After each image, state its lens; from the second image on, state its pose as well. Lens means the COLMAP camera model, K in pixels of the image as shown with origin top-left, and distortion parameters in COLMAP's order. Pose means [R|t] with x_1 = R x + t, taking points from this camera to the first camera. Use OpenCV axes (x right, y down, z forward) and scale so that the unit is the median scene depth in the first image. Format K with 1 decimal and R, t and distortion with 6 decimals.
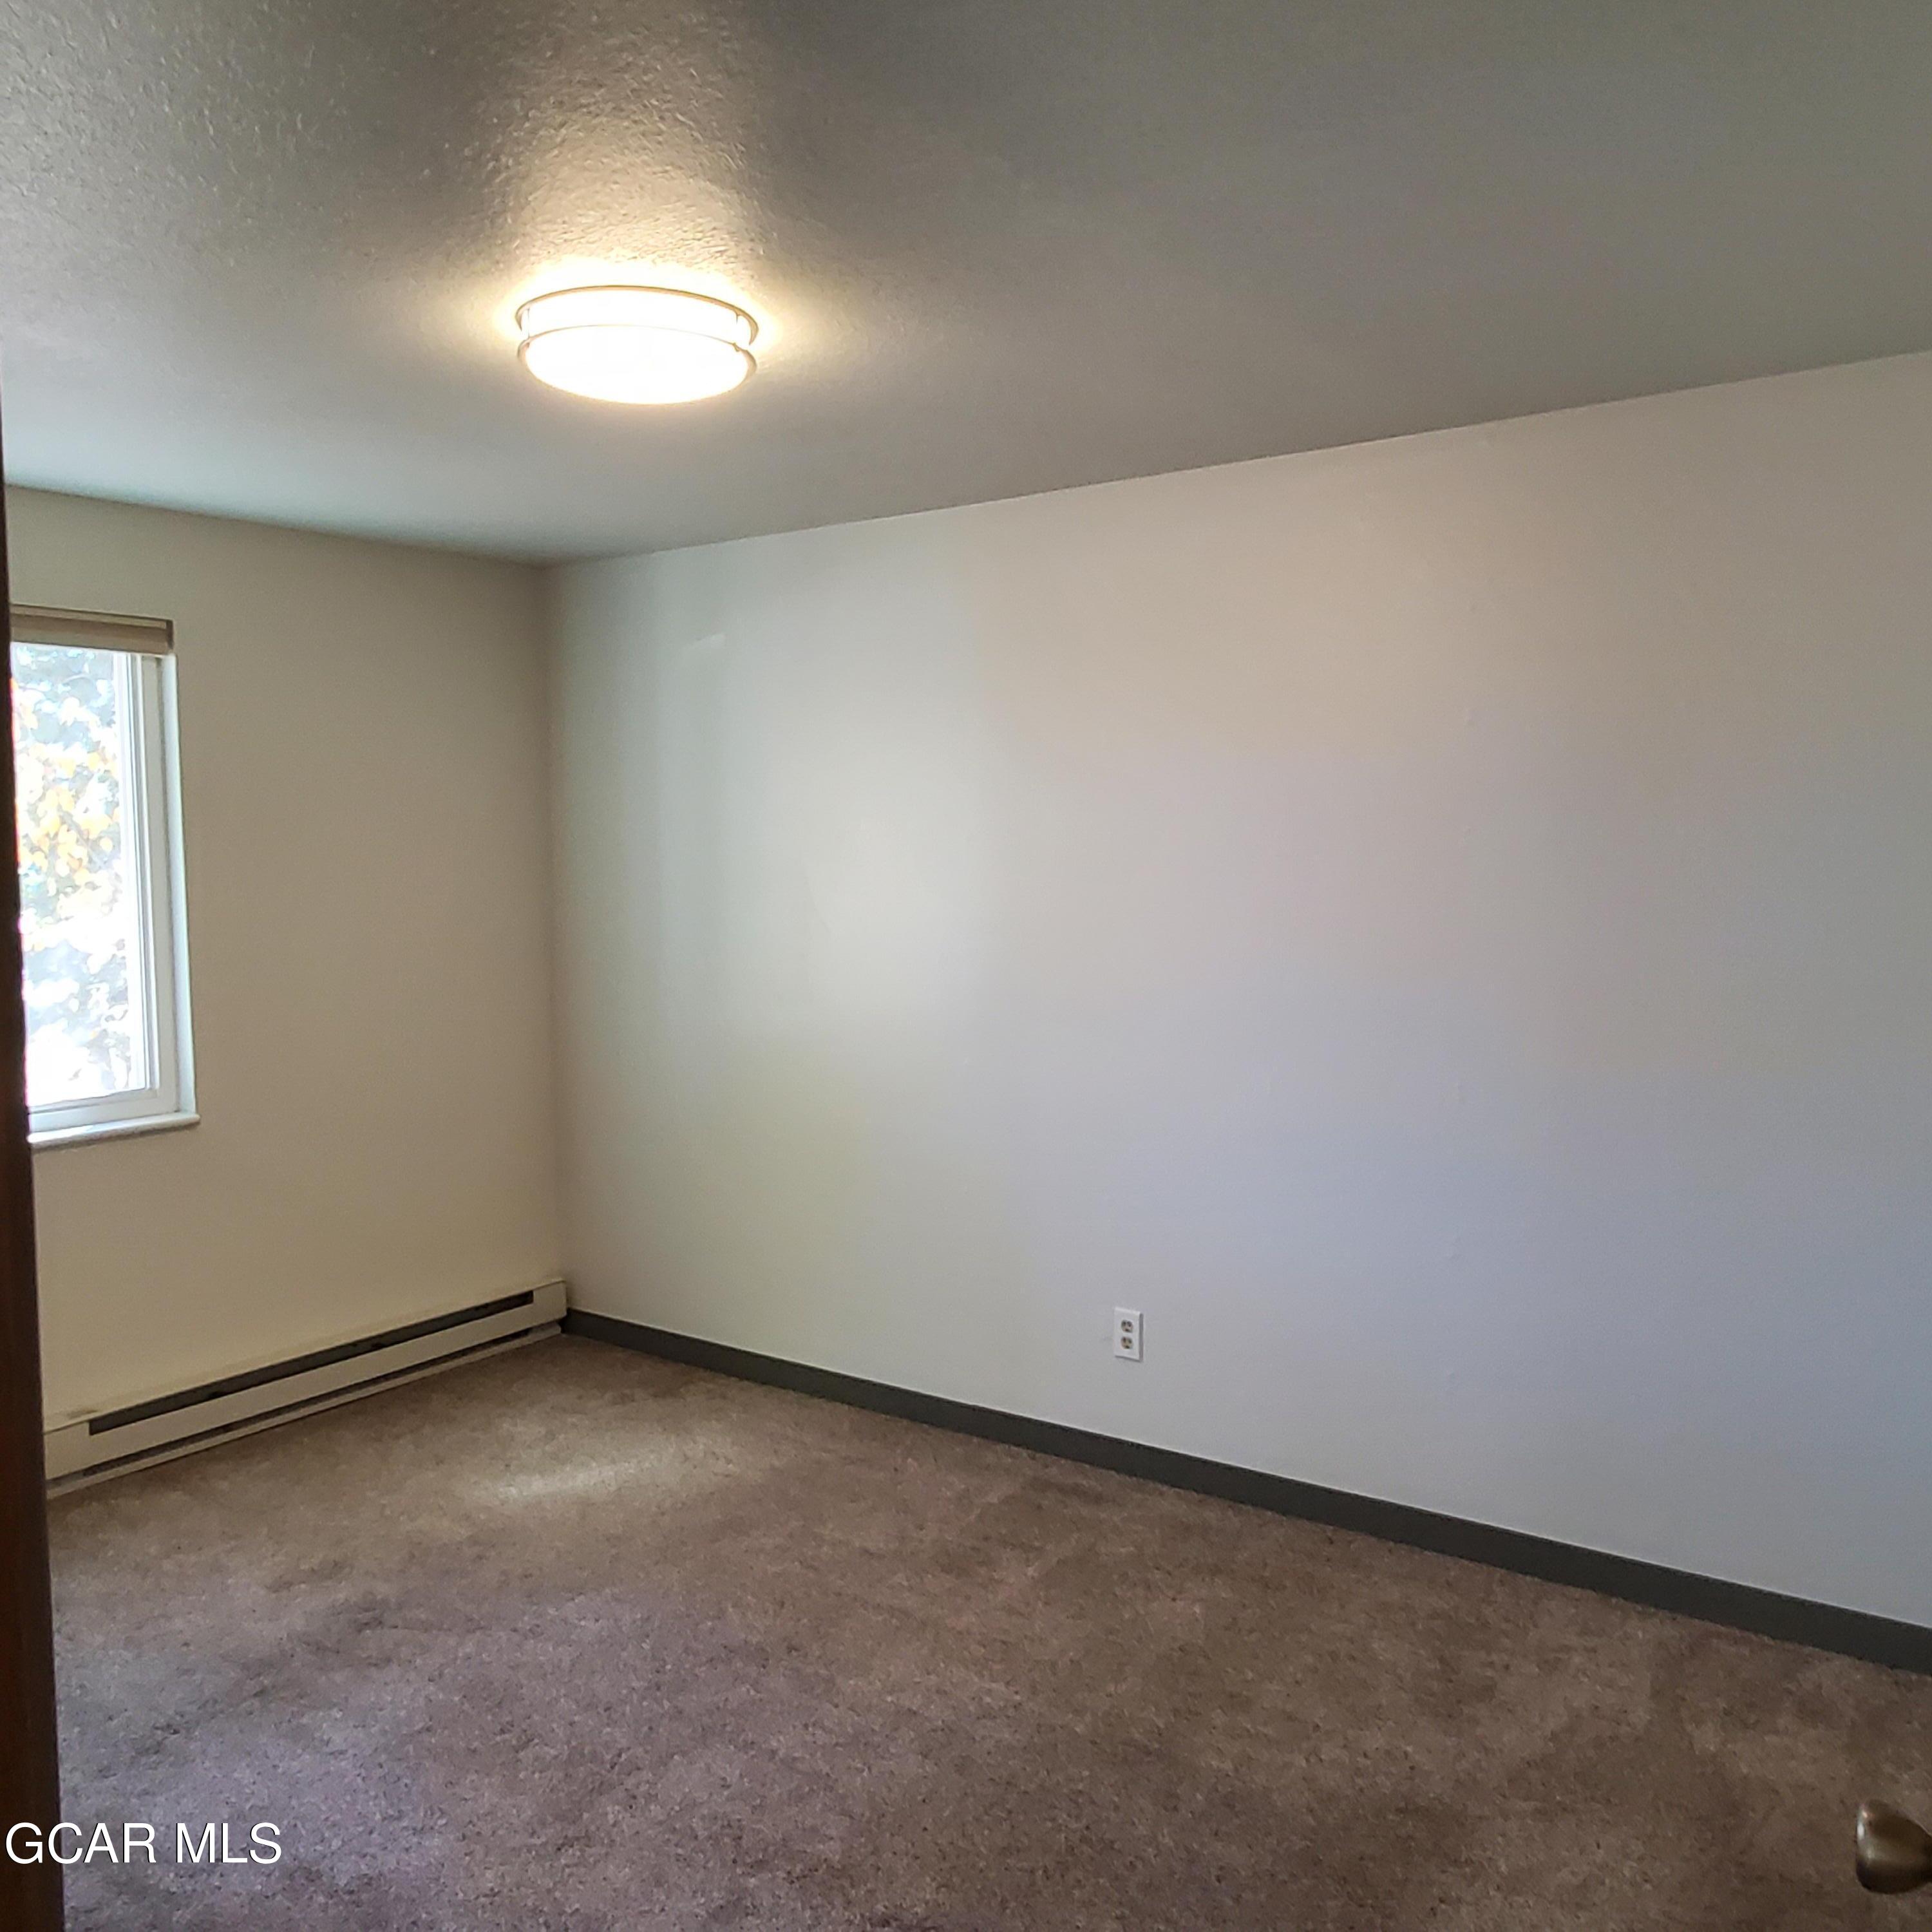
lens RADIAL K [[1678.0, 0, 959.8], [0, 1678.0, 972.7], [0, 0, 1]] dist [0.013038, 0.024643]
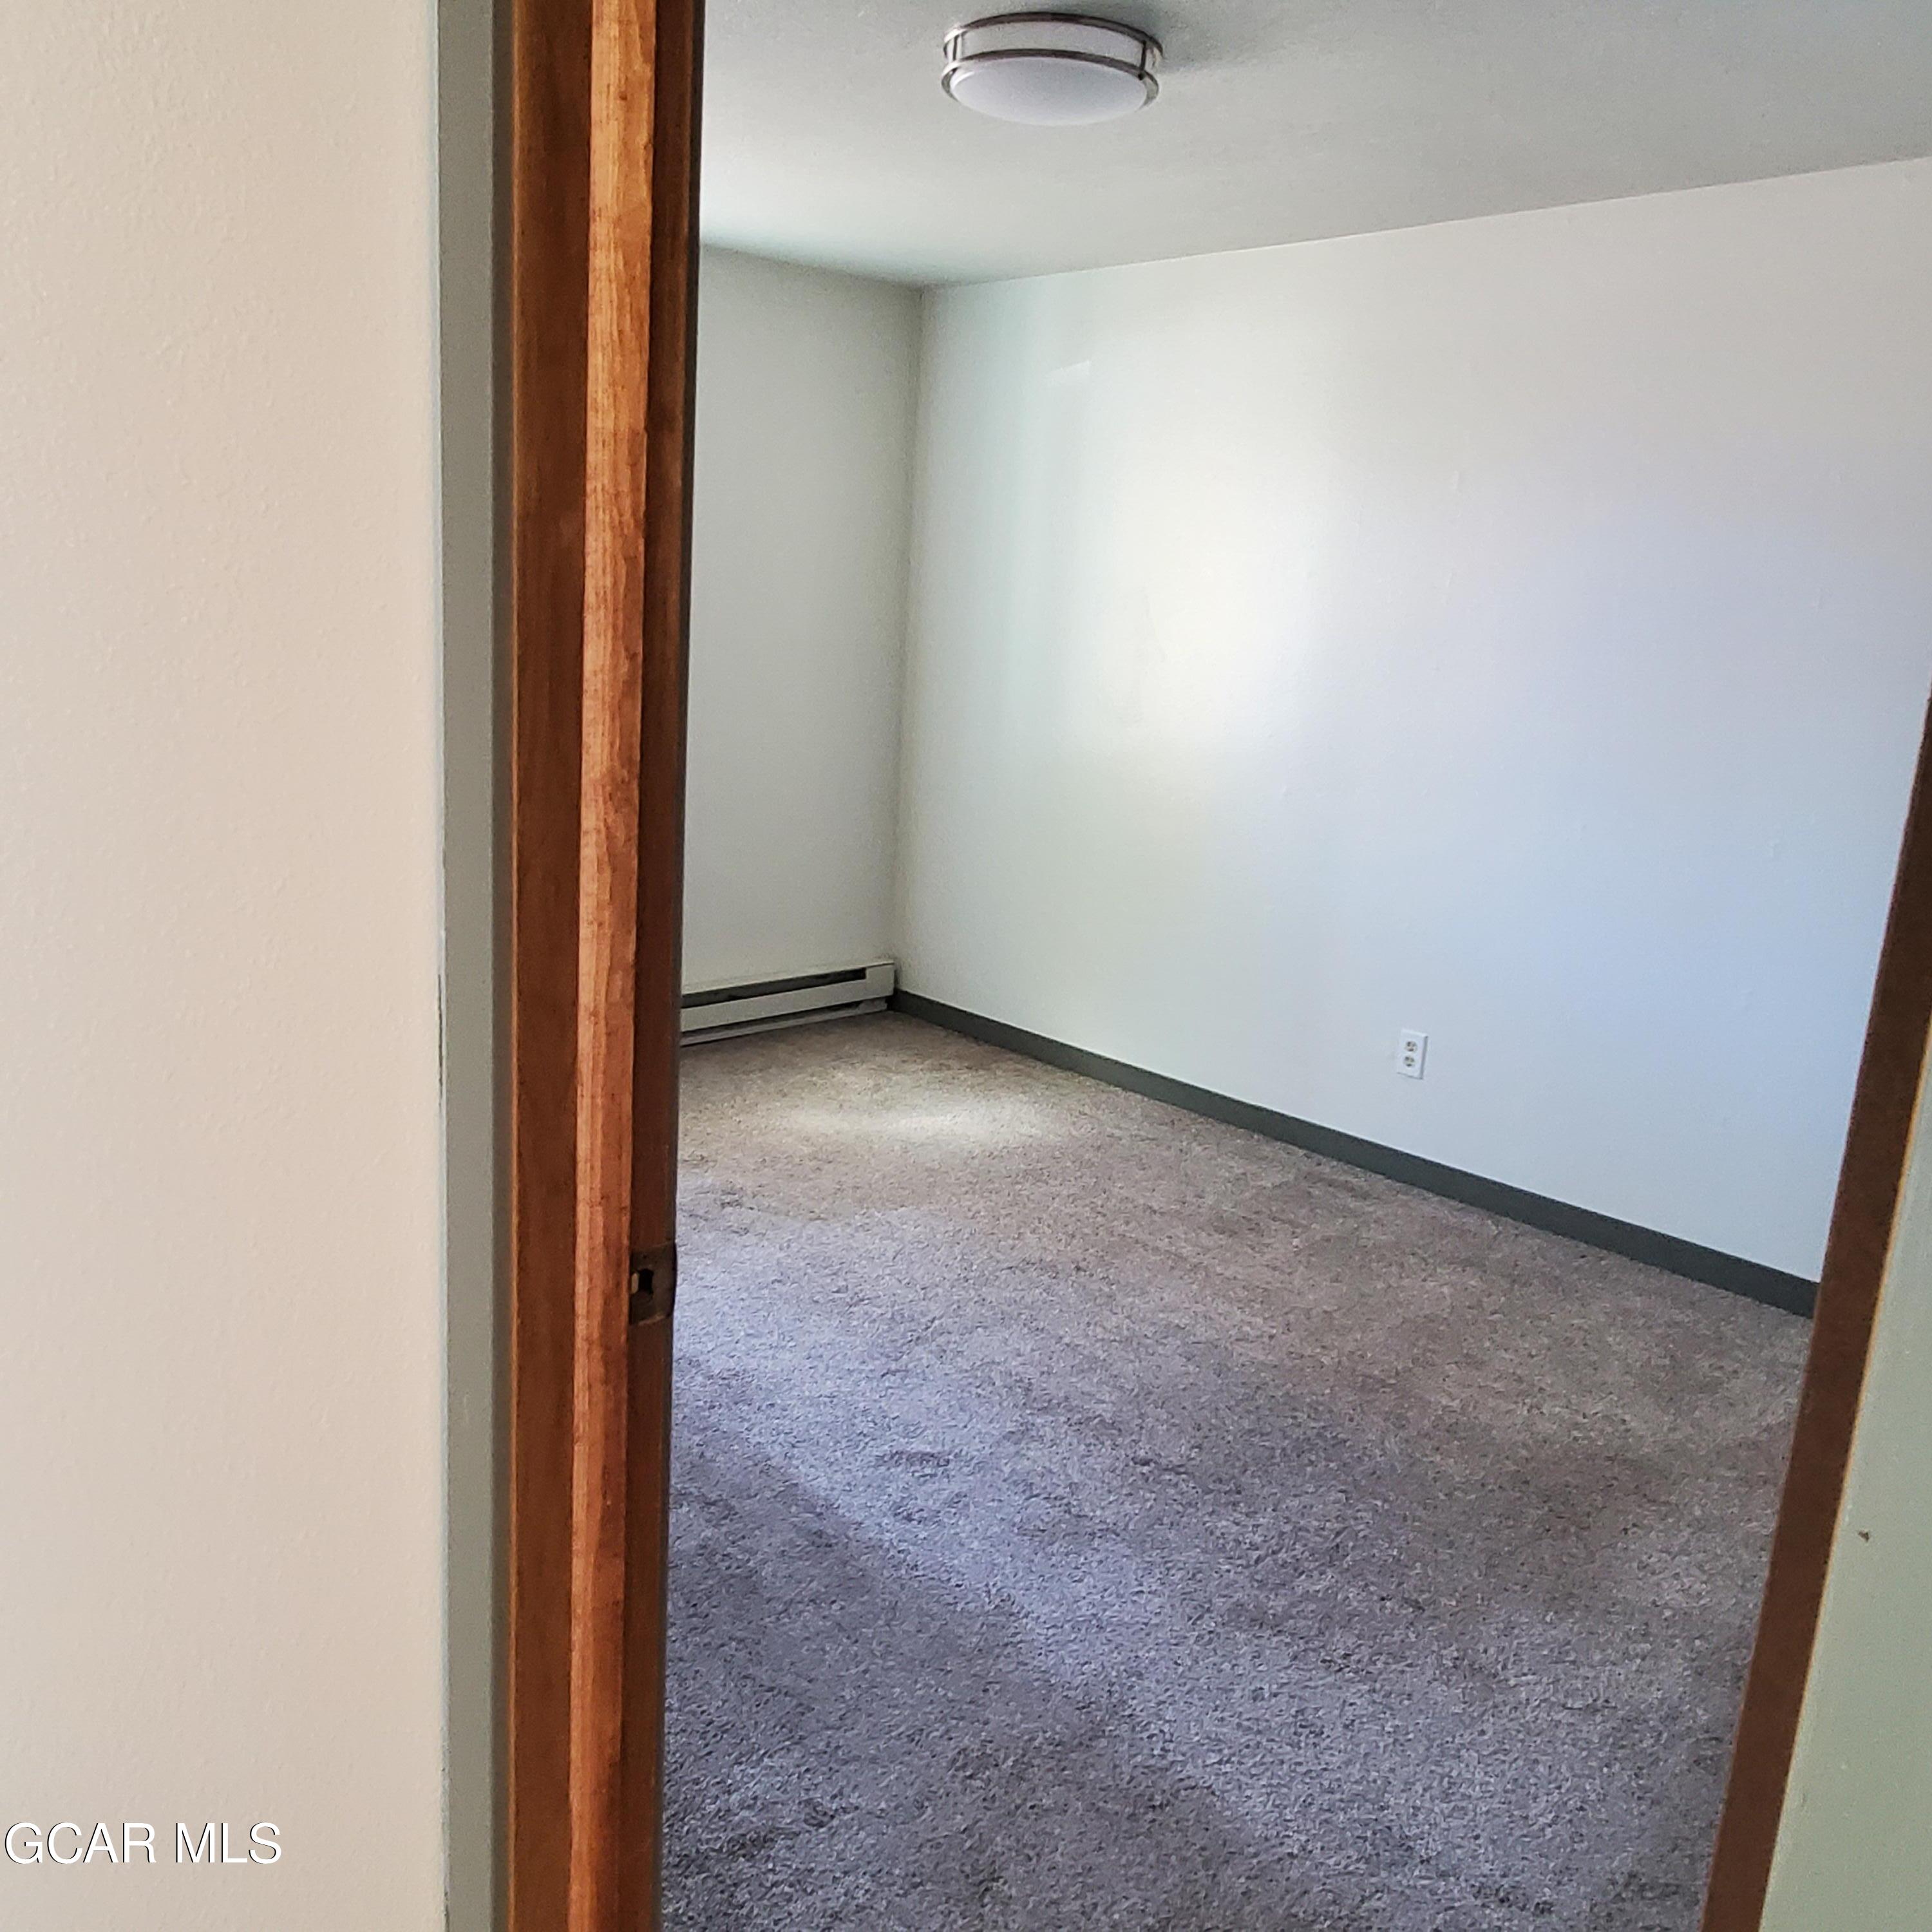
lens RADIAL K [[1678.0, 0, 957.3], [0, 1678.0, 954.1], [0, 0, 1]] dist [0.013038, 0.024643]
pose [[0.979089, 0.101857, -0.176095, -0.000987], [-0.077616, 0.987182, 0.139456, 0.033754], [0.188042, -0.122872, 0.974445, -0.112378]]
